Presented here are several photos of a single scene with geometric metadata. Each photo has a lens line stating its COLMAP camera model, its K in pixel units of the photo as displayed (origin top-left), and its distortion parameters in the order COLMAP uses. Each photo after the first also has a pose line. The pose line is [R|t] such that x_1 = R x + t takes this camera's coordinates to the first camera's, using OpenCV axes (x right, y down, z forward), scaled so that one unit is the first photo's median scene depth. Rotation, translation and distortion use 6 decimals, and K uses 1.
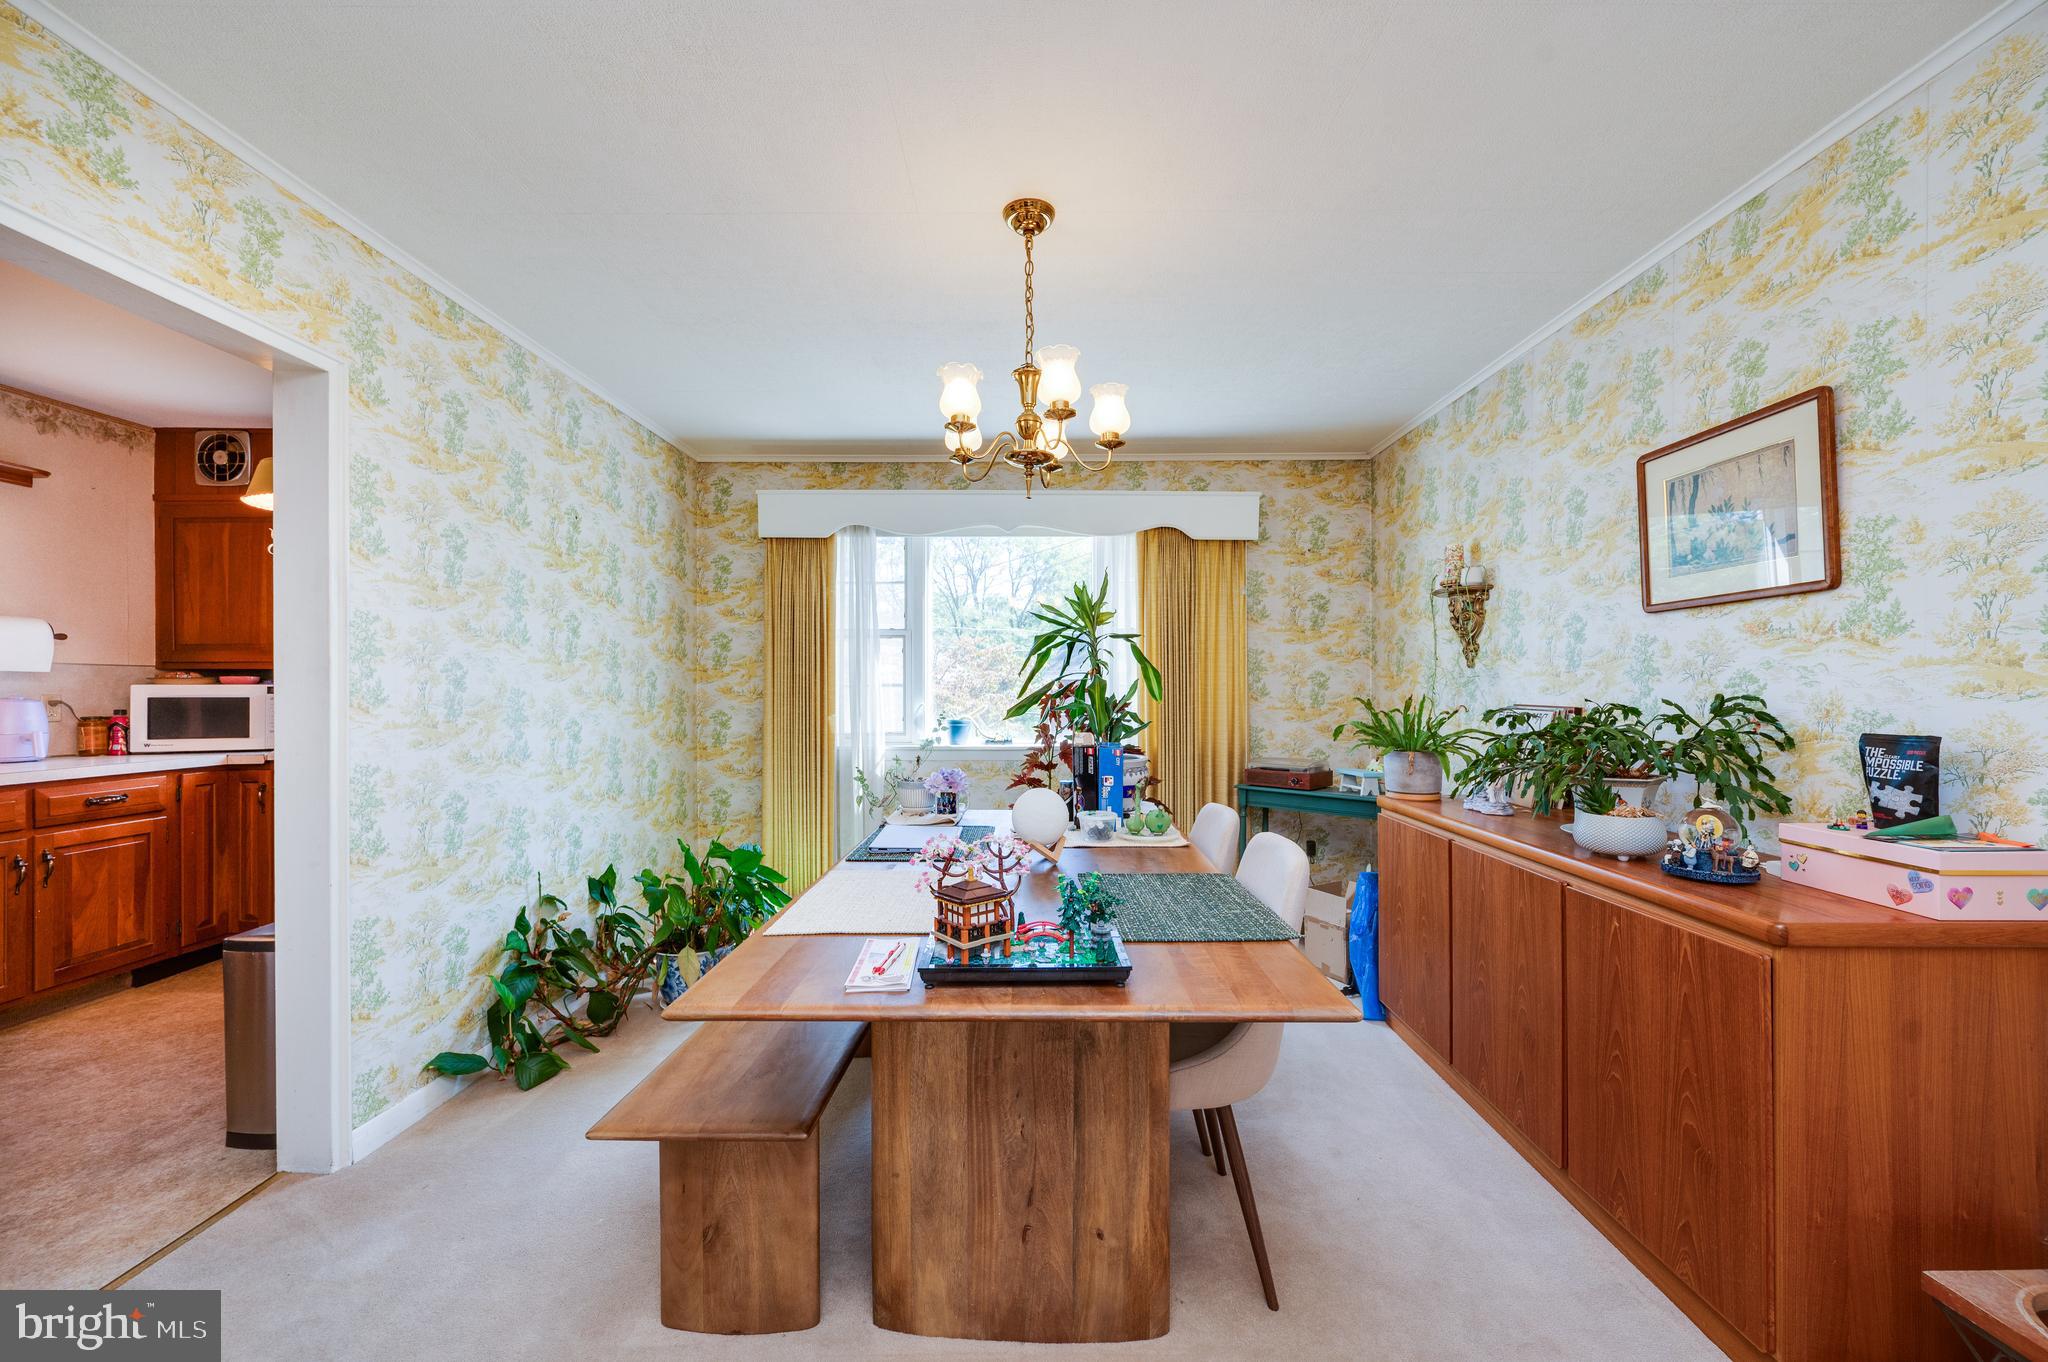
lens RADIAL K [[812.0, 0, 1020.9], [0, 812.0, 689.3], [0, 0, 1]] dist [-0.000693, -0.000329]
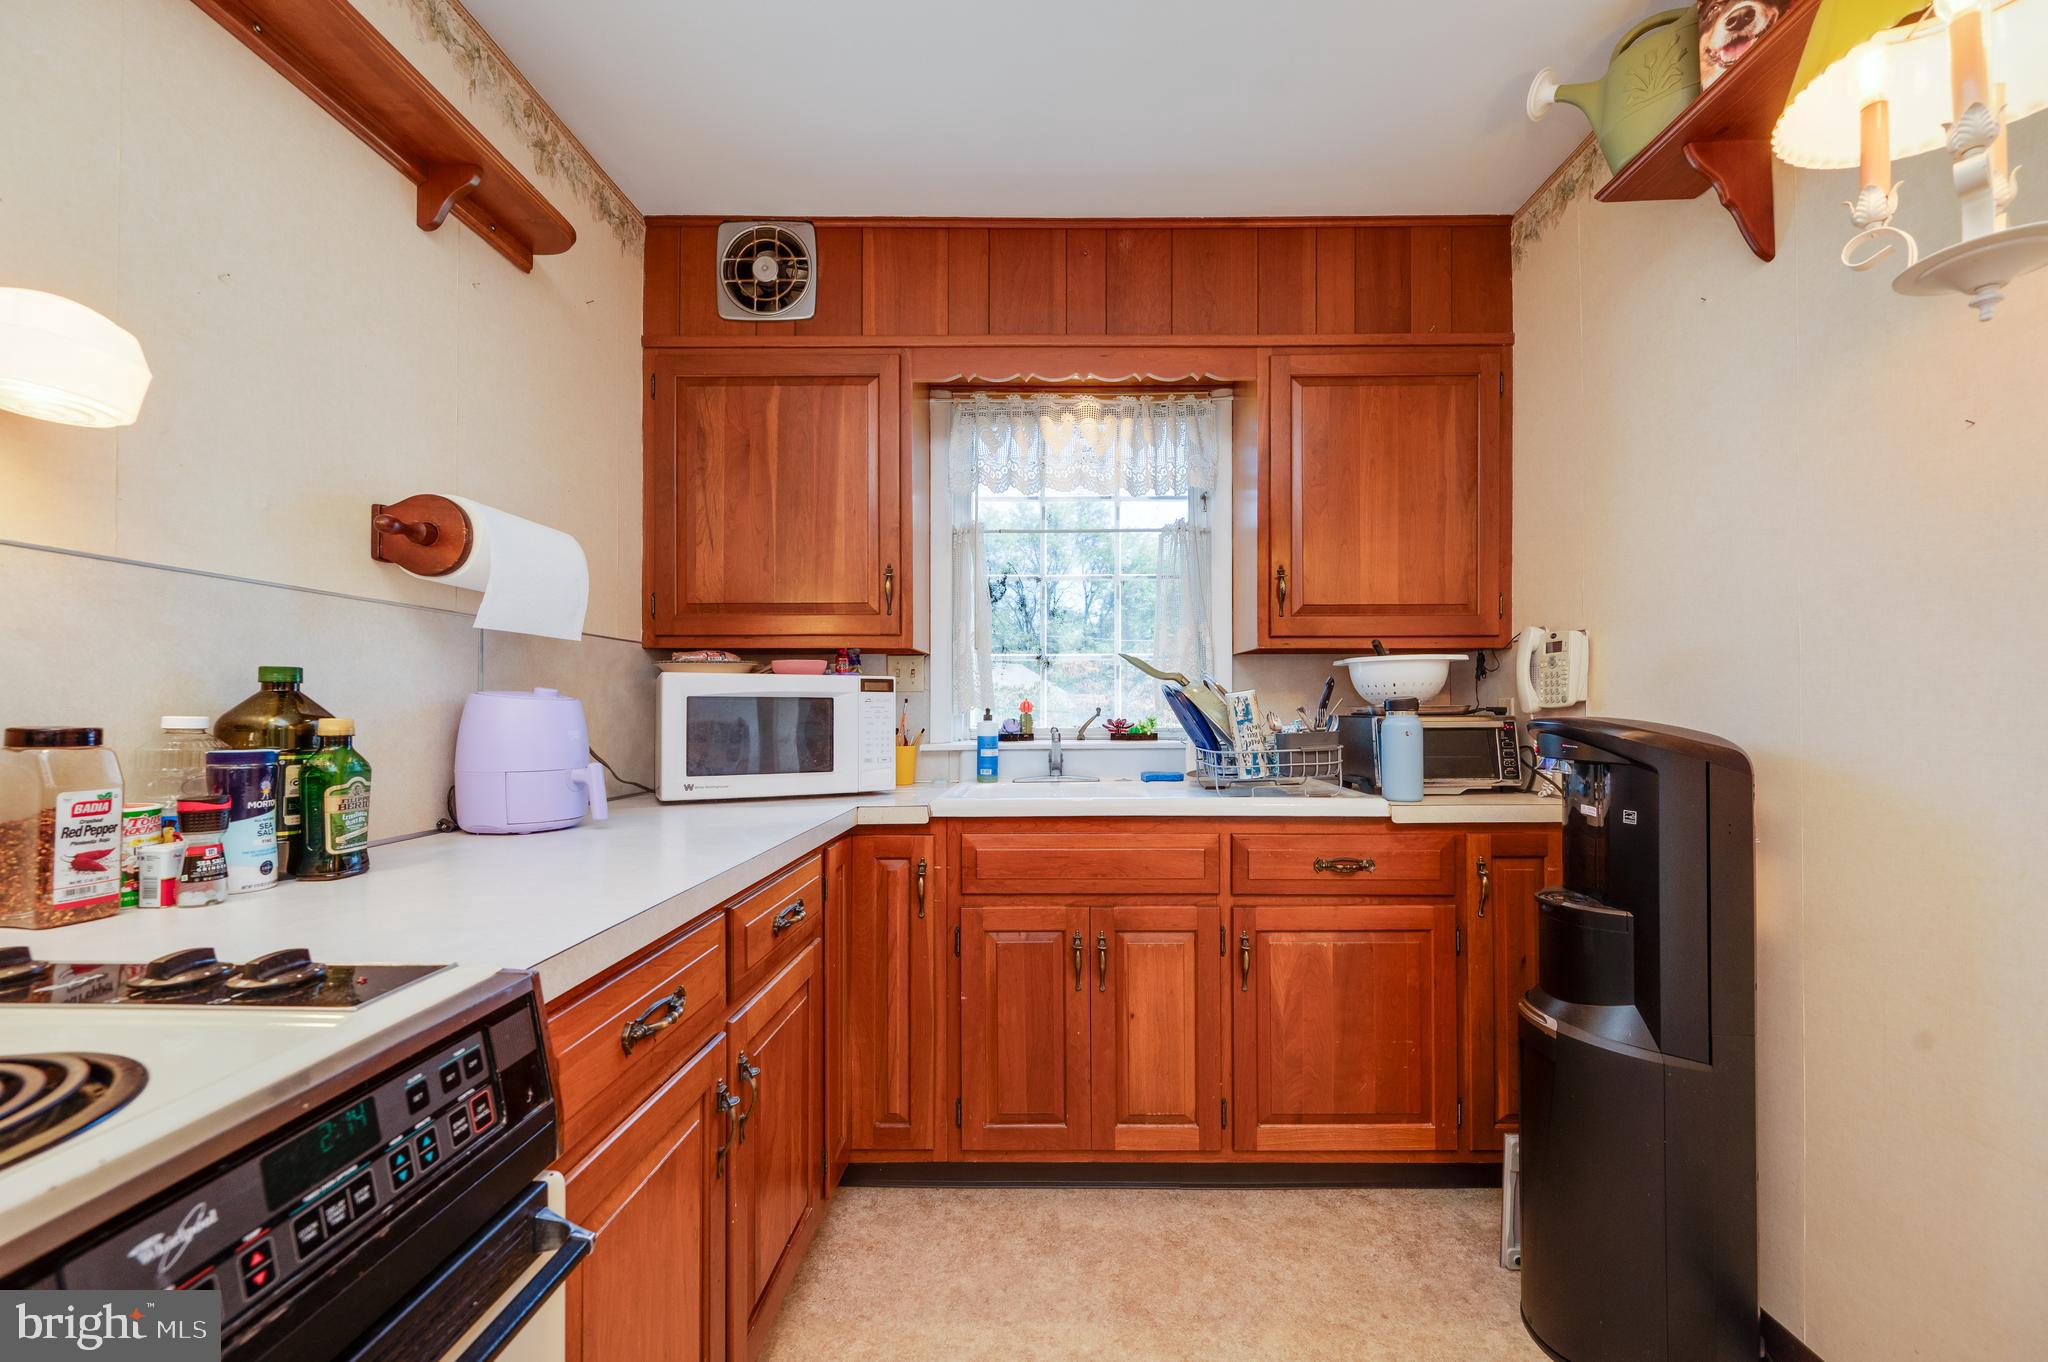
lens RADIAL K [[858.1, 0, 1071.4], [0, 858.1, 697.9], [0, 0, 1]] dist [-0.000746, -0.000011]
pose [[0.999855, -0.000220, -0.017034, -0.848379], [0.000019, 0.999930, -0.011812, 0.017953], [0.017035, 0.011810, 0.999785, 0.461618]]
